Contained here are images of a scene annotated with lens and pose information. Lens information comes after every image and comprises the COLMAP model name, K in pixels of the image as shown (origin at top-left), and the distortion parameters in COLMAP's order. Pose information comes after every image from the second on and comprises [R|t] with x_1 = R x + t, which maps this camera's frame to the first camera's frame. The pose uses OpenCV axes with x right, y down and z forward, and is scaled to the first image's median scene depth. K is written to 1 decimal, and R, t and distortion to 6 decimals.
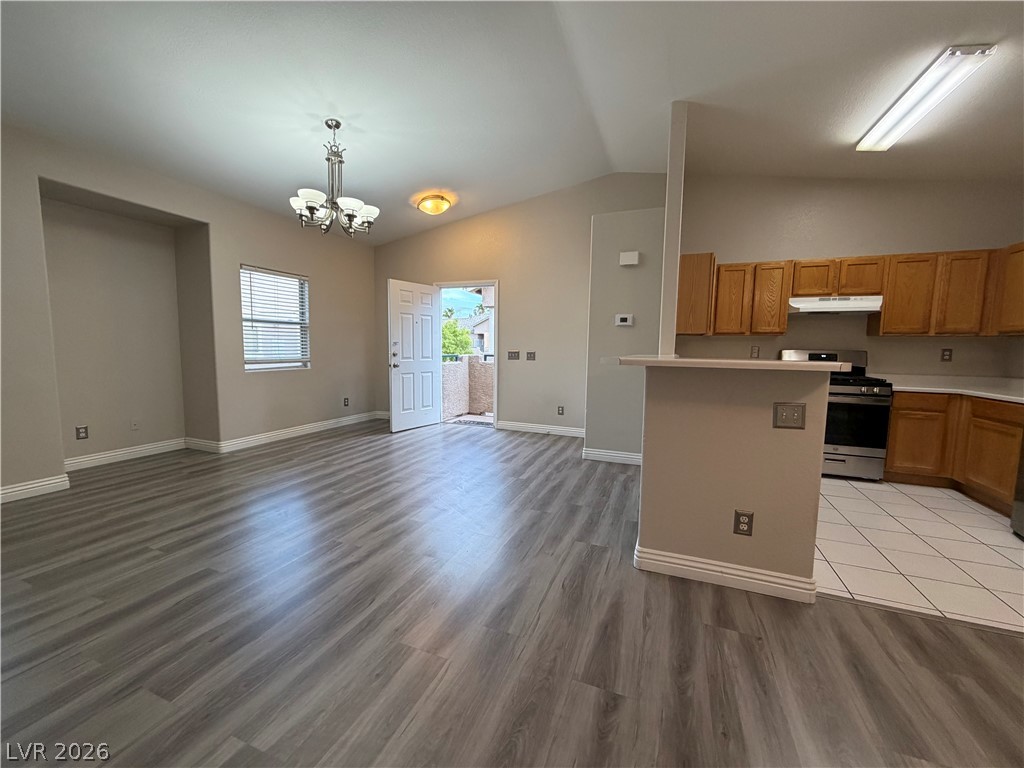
lens RADIAL K [[407.9, 0, 509.5], [0, 407.9, 385.2], [0, 0, 1]] dist [-0.000708, 0.000293]
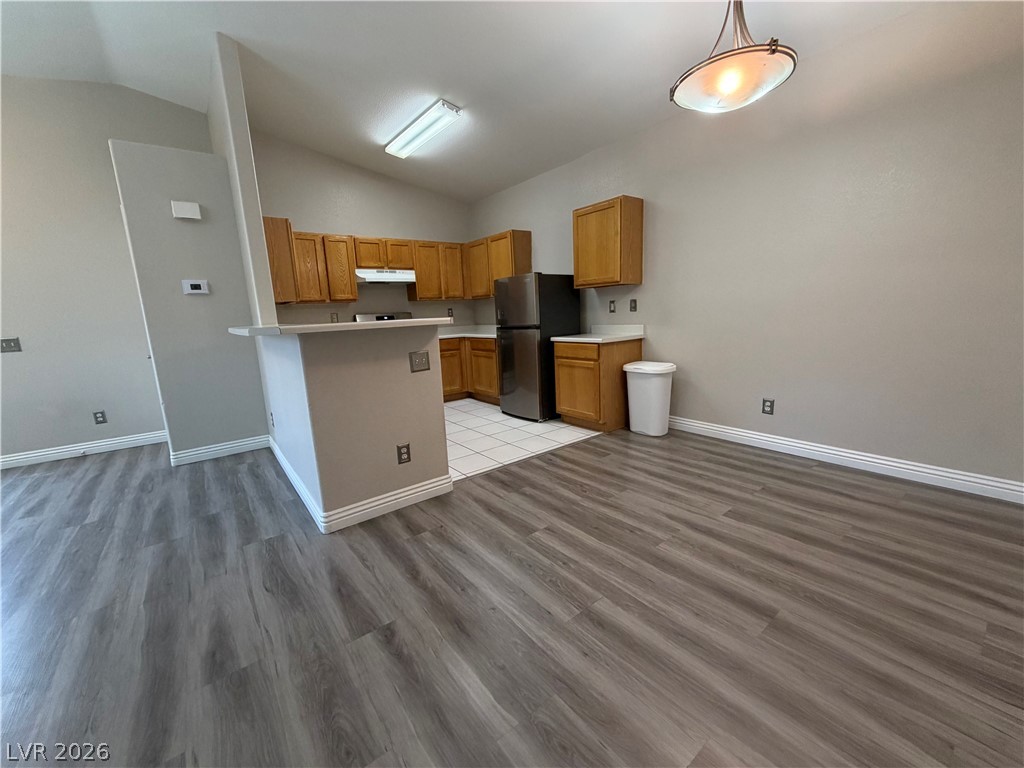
lens RADIAL K [[407.9, 0, 509.7], [0, 407.9, 385.5], [0, 0, 1]] dist [-0.000708, 0.000293]
pose [[0.506336, -0.193771, 0.840283, -0.138805], [0.133302, 0.980302, 0.145735, -0.000623], [-0.851971, 0.038221, 0.522193, 0.038709]]
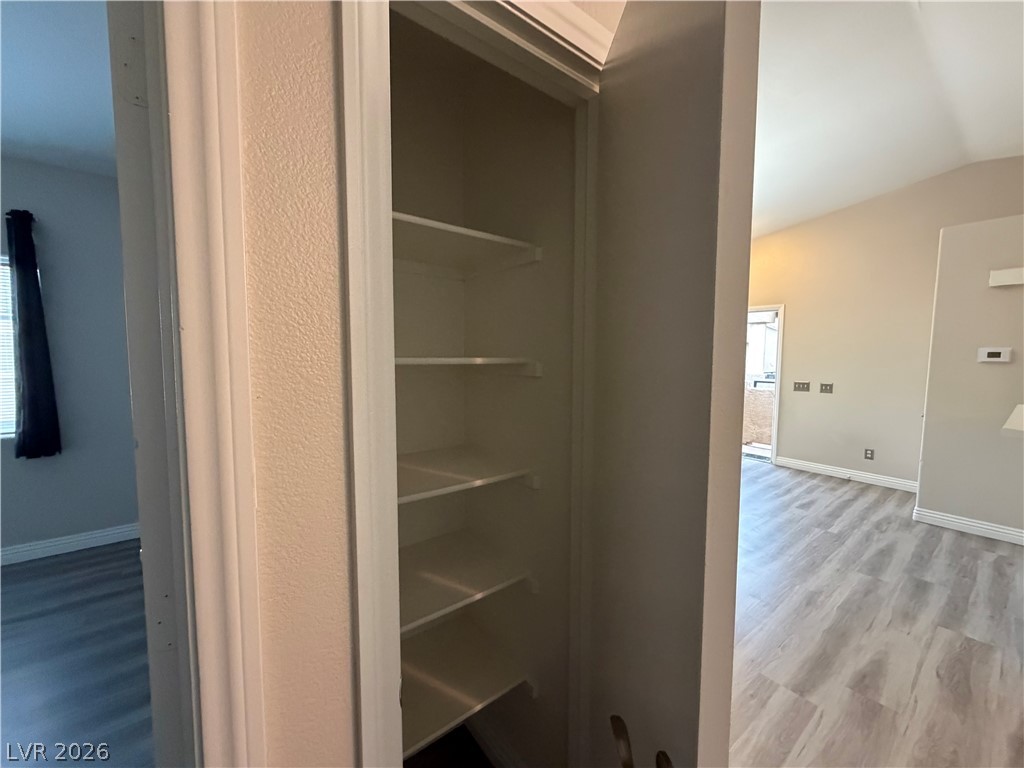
lens RADIAL K [[407.9, 0, 510.3], [0, 407.9, 386.0], [0, 0, 1]] dist [-0.000708, 0.000293]
pose [[0.863781, 0.029447, -0.503005, -0.137714], [-0.039686, 0.999166, -0.009656, -0.059657], [0.502301, 0.028303, 0.864229, -0.158325]]
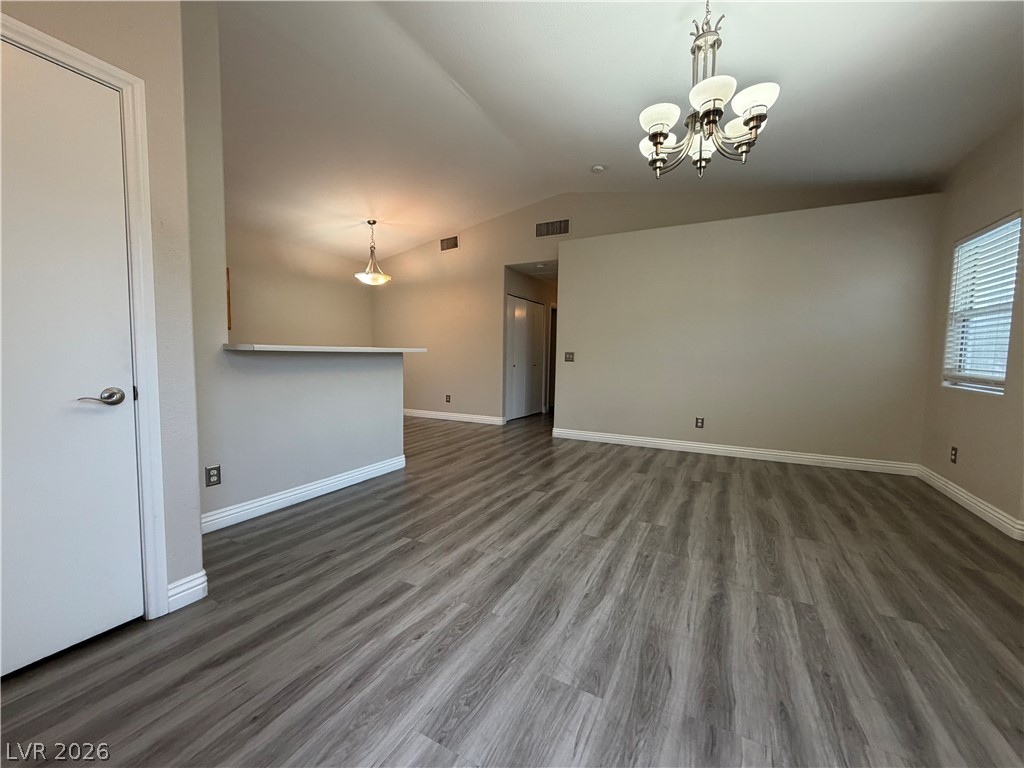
lens RADIAL K [[407.9, 0, 509.9], [0, 407.9, 385.4], [0, 0, 1]] dist [-0.000708, 0.000293]
pose [[-0.993760, -0.034109, 0.106198, -0.186474], [-0.015918, 0.985719, 0.167643, -0.120051], [-0.110400, 0.164907, -0.980111, 1.532989]]
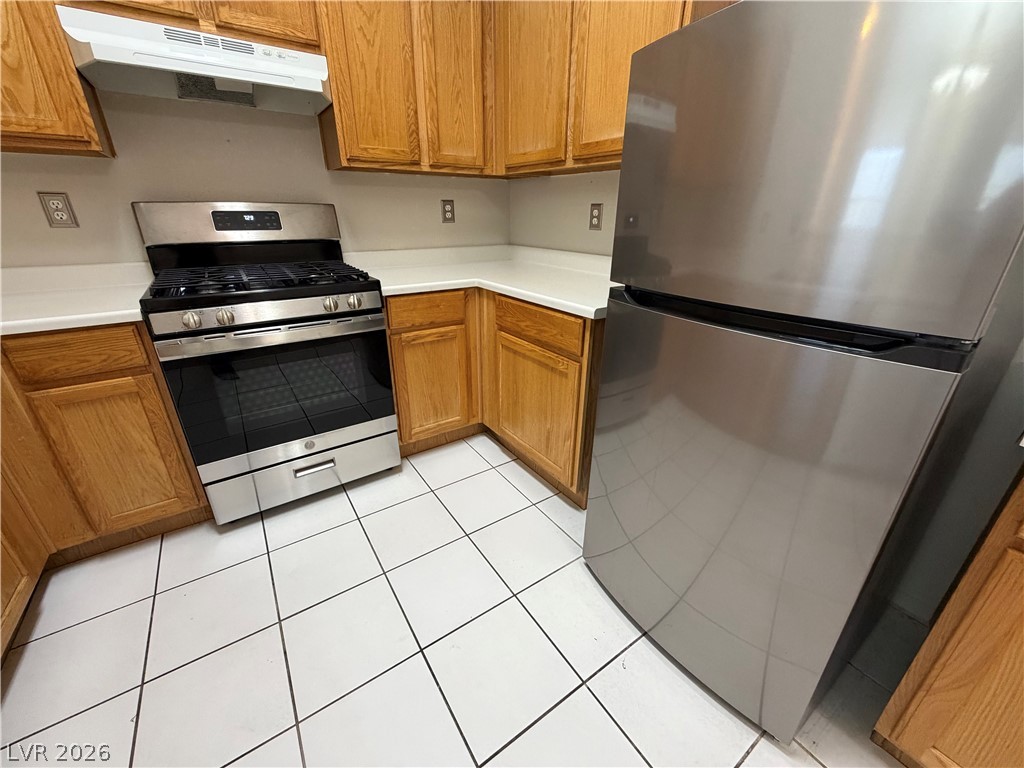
lens RADIAL K [[407.9, 0, 509.0], [0, 407.9, 385.1], [0, 0, 1]] dist [-0.000708, 0.000293]
pose [[0.556009, -0.337342, 0.759641, 0.603811], [0.078649, 0.931187, 0.355956, -0.043873], [-0.827447, -0.138170, 0.544280, 0.587426]]
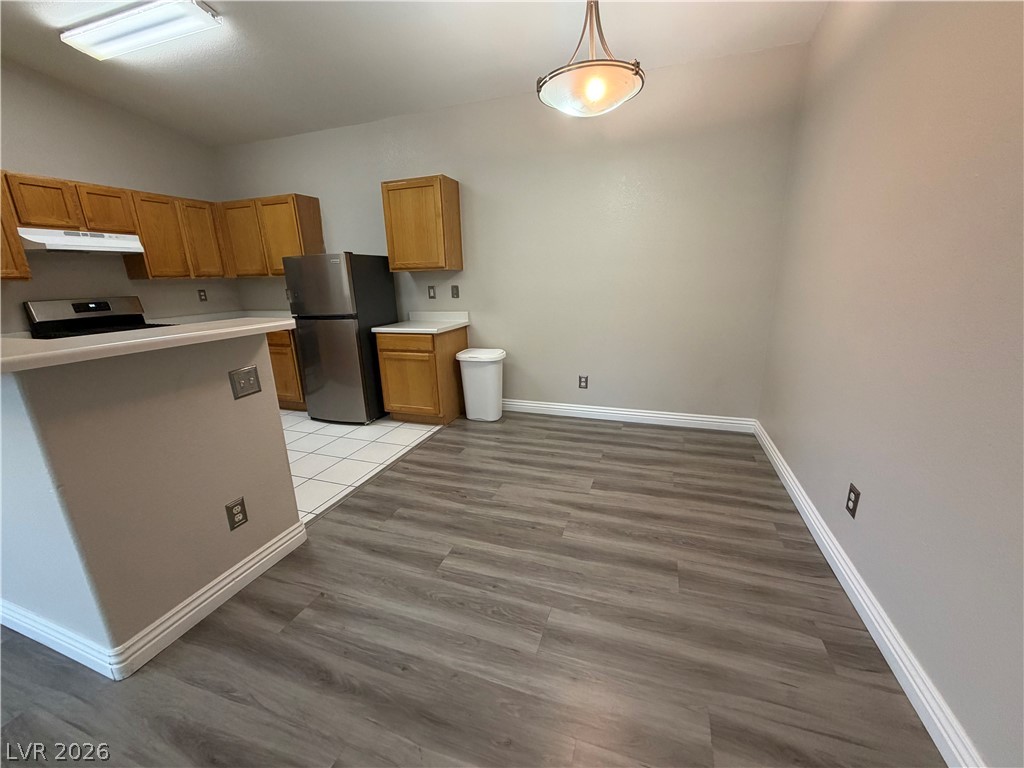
lens RADIAL K [[407.9, 0, 509.7], [0, 407.9, 385.5], [0, 0, 1]] dist [-0.000708, 0.000293]
pose [[-0.040220, -0.275411, 0.960485, -0.112724], [0.118948, 0.953107, 0.278276, -0.051483], [-0.992086, 0.125440, -0.005574, 0.206281]]
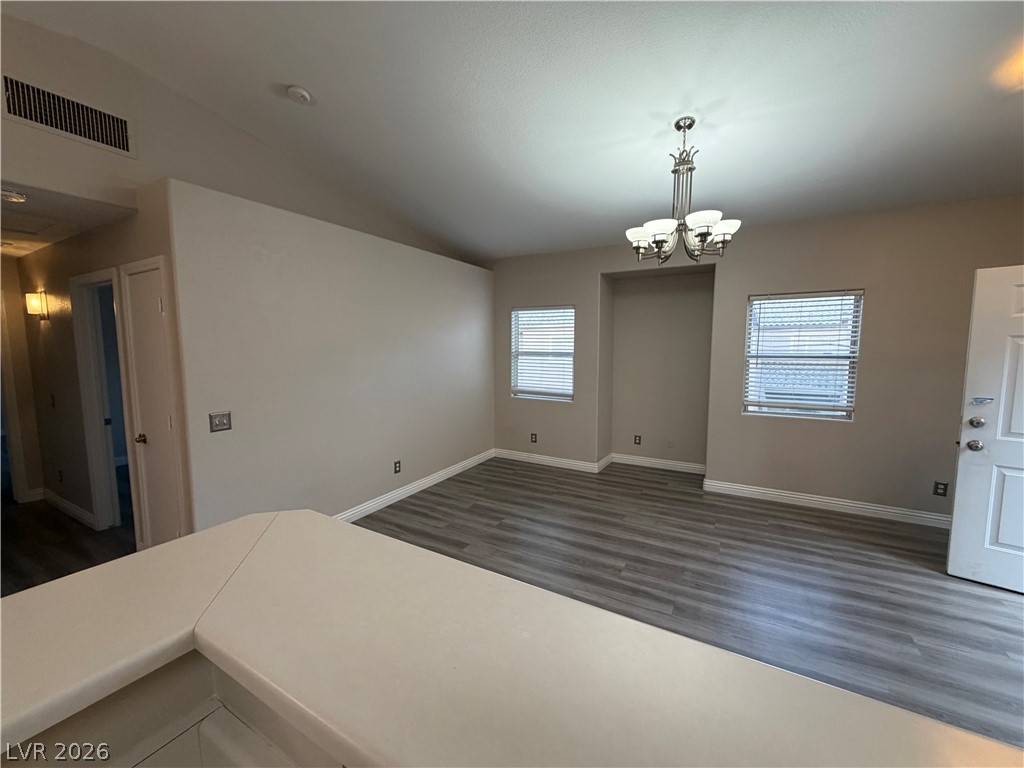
lens RADIAL K [[407.9, 0, 510.6], [0, 407.9, 385.2], [0, 0, 1]] dist [-0.000708, 0.000293]
pose [[-0.136926, 0.082661, -0.987126, 0.377816], [-0.092467, 0.991095, 0.095820, -0.162299], [0.986256, 0.104397, -0.128063, 0.719779]]
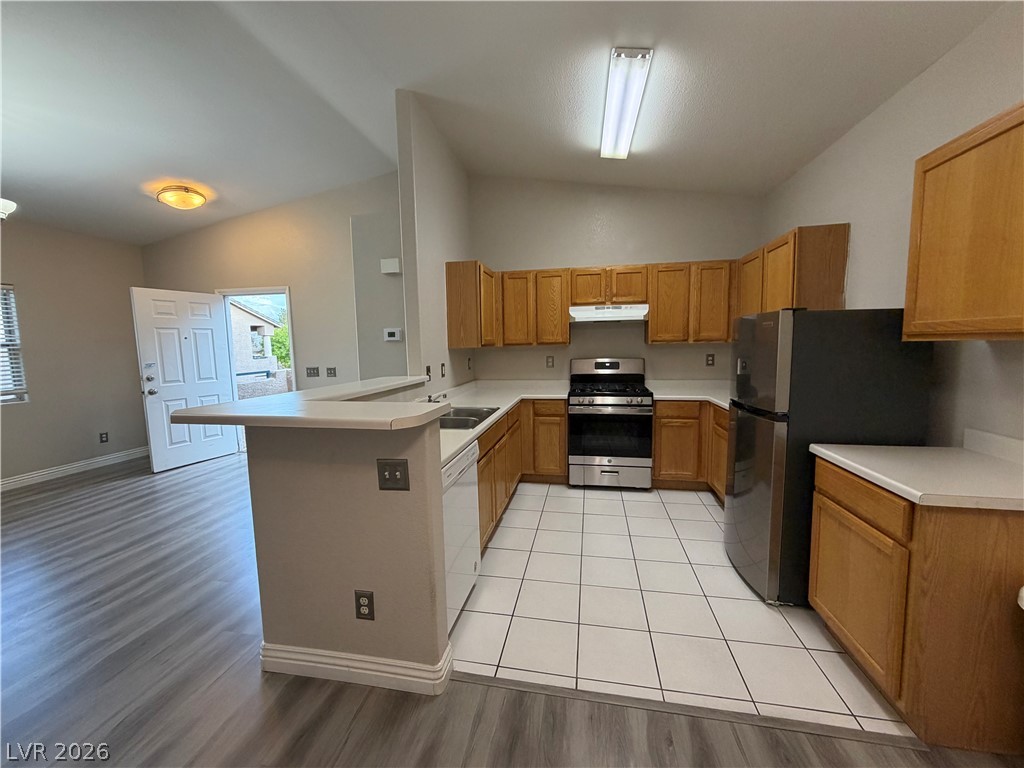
lens RADIAL K [[407.9, 0, 509.2], [0, 407.9, 385.5], [0, 0, 1]] dist [-0.000708, 0.000293]
pose [[0.980620, -0.051892, 0.188920, 0.383334], [0.050288, 0.998646, 0.013279, -0.051023], [-0.189354, -0.003522, 0.981903, 0.077804]]
